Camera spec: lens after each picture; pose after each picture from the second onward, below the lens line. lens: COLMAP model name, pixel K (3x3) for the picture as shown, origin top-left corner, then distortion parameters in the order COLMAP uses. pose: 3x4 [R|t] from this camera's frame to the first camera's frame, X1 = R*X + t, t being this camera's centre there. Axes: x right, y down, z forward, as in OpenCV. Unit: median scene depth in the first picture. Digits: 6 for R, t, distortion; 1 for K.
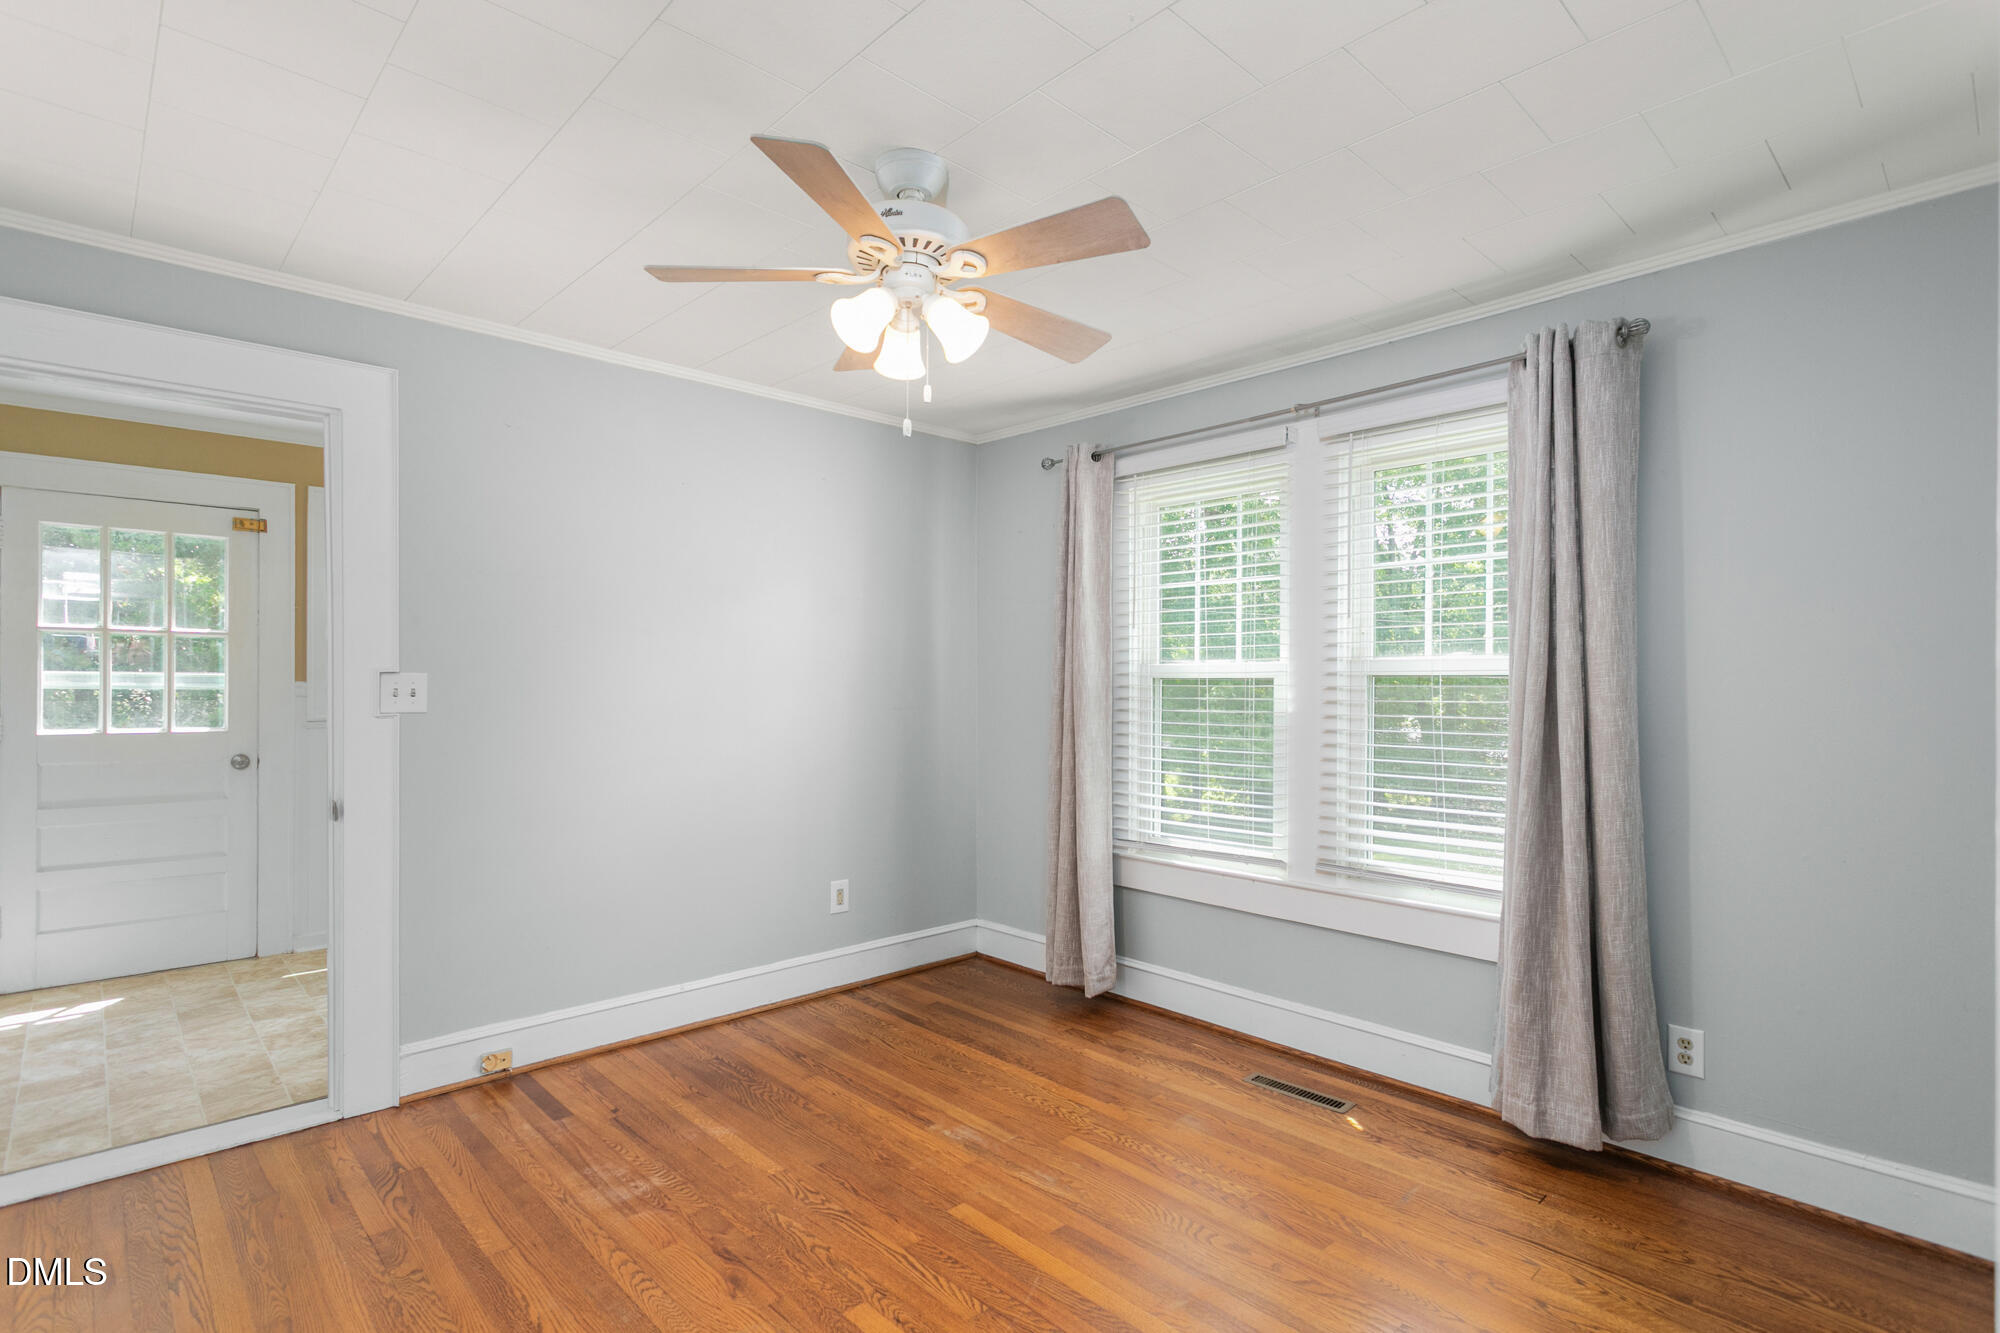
lens RADIAL K [[962.9, 0, 990.3], [0, 962.9, 665.3], [0, 0, 1]] dist [0.001345, 0.000780]
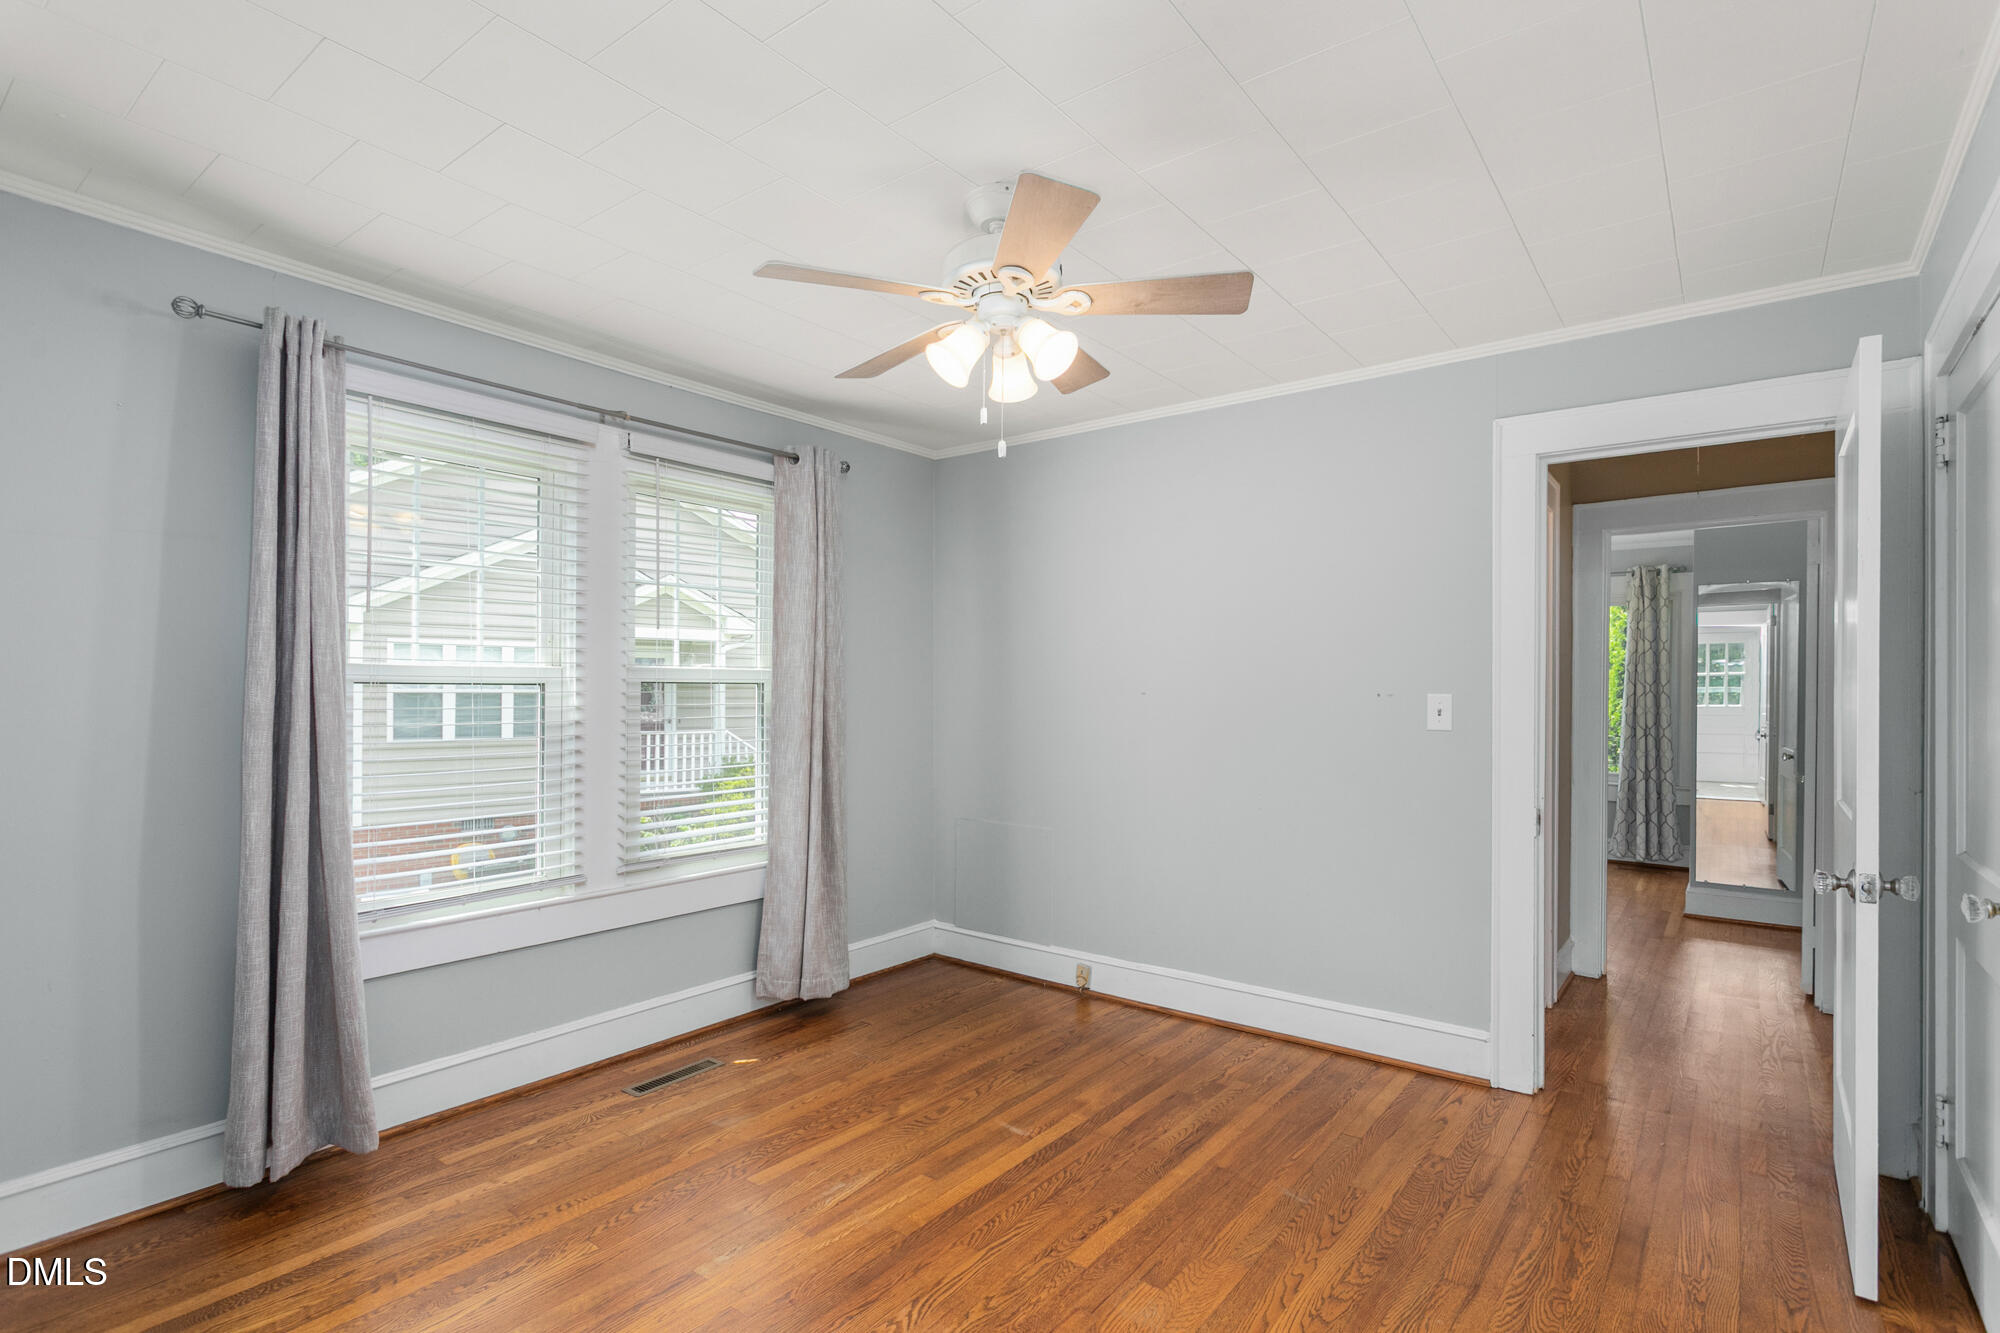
lens RADIAL K [[981.4, 0, 996.4], [0, 981.4, 670.1], [0, 0, 1]] dist [0.000784, 0.000653]
pose [[-0.159851, 0.011941, 0.987069, -0.775955], [-0.023939, 0.999586, -0.015969, 0.004757], [-0.986851, -0.026182, -0.159499, 0.801128]]
